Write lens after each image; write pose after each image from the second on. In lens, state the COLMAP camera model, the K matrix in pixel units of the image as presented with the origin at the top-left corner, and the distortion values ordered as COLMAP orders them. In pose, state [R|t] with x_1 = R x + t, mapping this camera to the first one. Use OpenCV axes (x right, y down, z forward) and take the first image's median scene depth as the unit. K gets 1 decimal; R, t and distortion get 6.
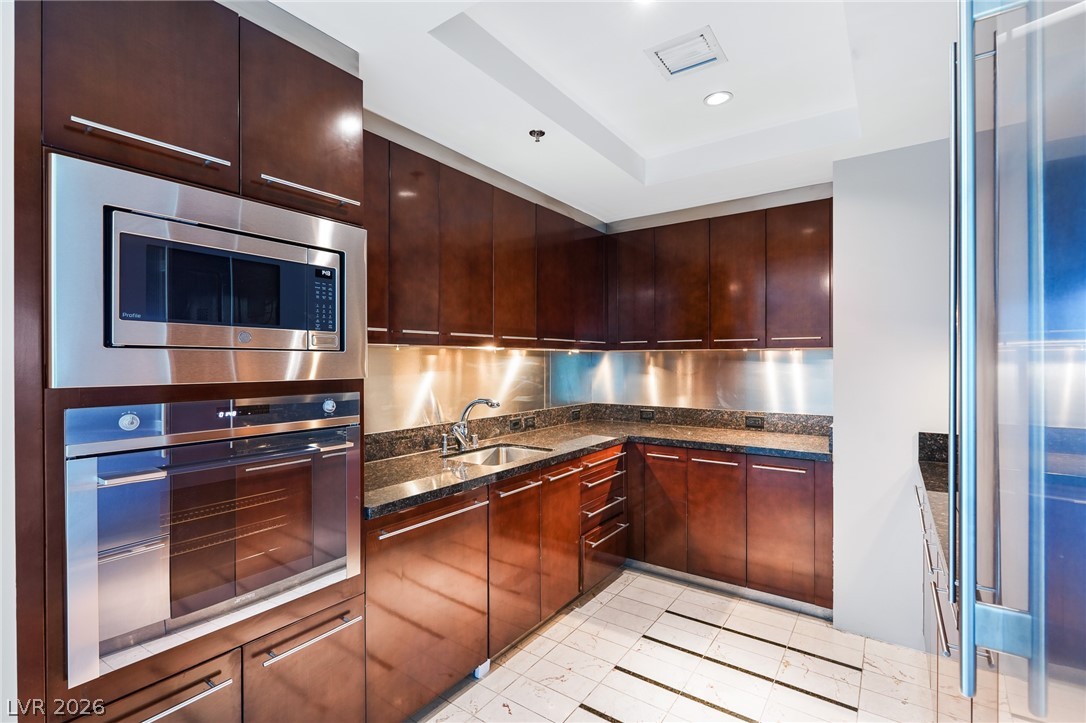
lens RADIAL K [[491.8, 0, 543.0], [0, 491.8, 361.5], [0, 0, 1]] dist [-0.003518, -0.000031]
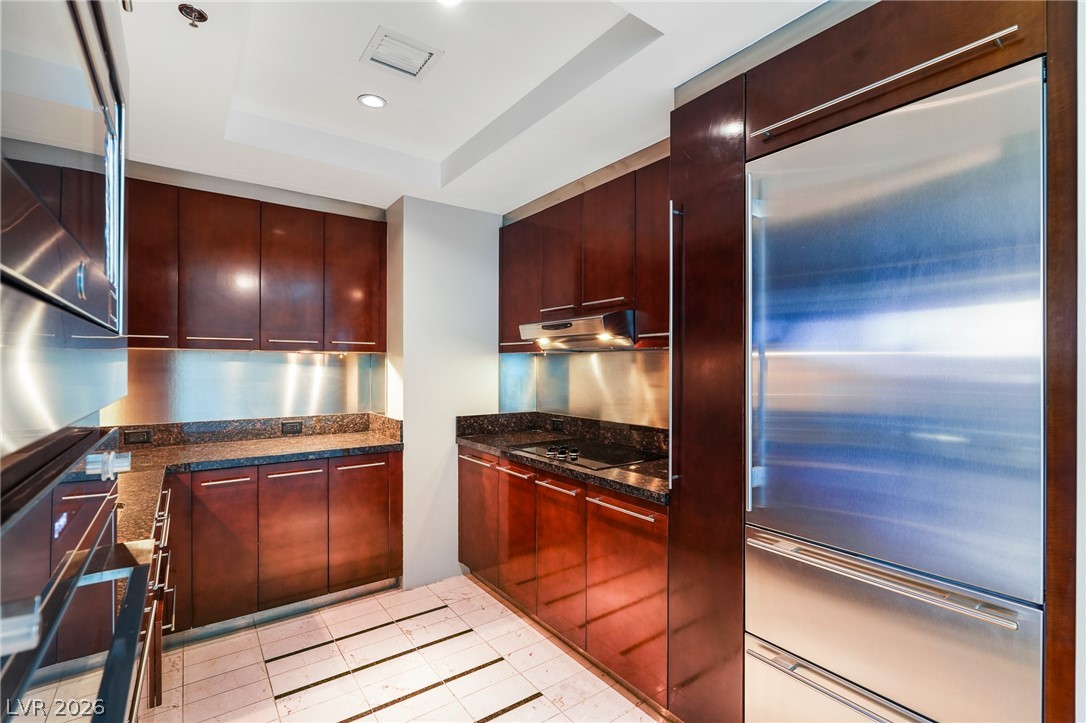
lens RADIAL K [[491.8, 0, 543.0], [0, 491.8, 361.5], [0, 0, 1]] dist [-0.003518, -0.000031]
pose [[0.315752, 0.011537, 0.948772, -0.390237], [-0.003379, 0.999933, -0.011034, 0.004488], [-0.948836, 0.000278, 0.315770, 0.283826]]
